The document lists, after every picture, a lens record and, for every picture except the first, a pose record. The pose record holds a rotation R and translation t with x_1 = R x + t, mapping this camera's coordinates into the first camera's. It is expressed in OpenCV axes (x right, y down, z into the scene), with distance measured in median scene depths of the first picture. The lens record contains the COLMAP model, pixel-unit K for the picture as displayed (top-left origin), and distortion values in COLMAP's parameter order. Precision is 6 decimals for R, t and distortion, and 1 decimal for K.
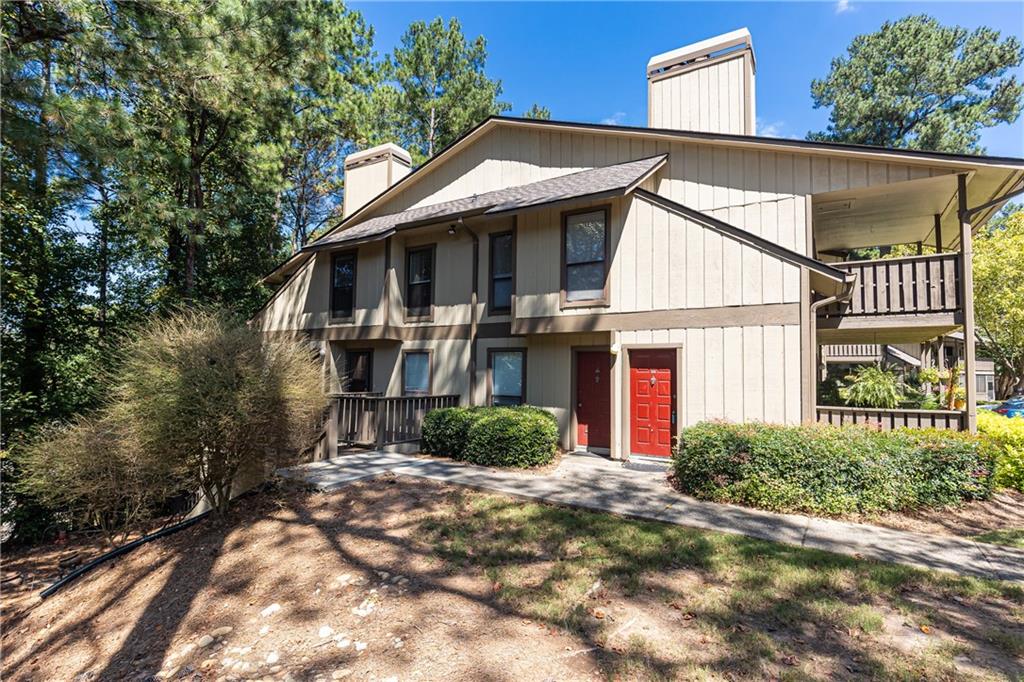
lens RADIAL K [[524.5, 0, 512.0], [0, 524.5, 341.0], [0, 0, 1]] dist [-0.001255, -0.000154]
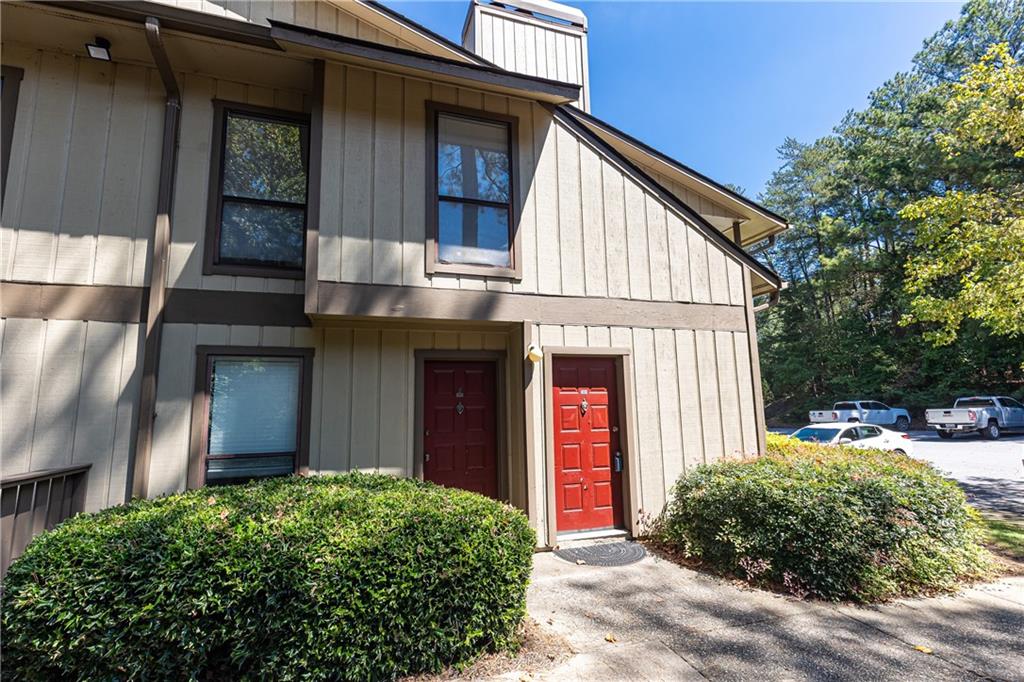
lens RADIAL K [[460.0, 0, 512.8], [0, 460.0, 348.3], [0, 0, 1]] dist [-0.000194, 0.000141]
pose [[0.638836, 0.075501, 0.765630, -0.198689], [-0.015328, 0.996224, -0.085452, 0.050557], [-0.769191, 0.042854, 0.637581, 0.652831]]
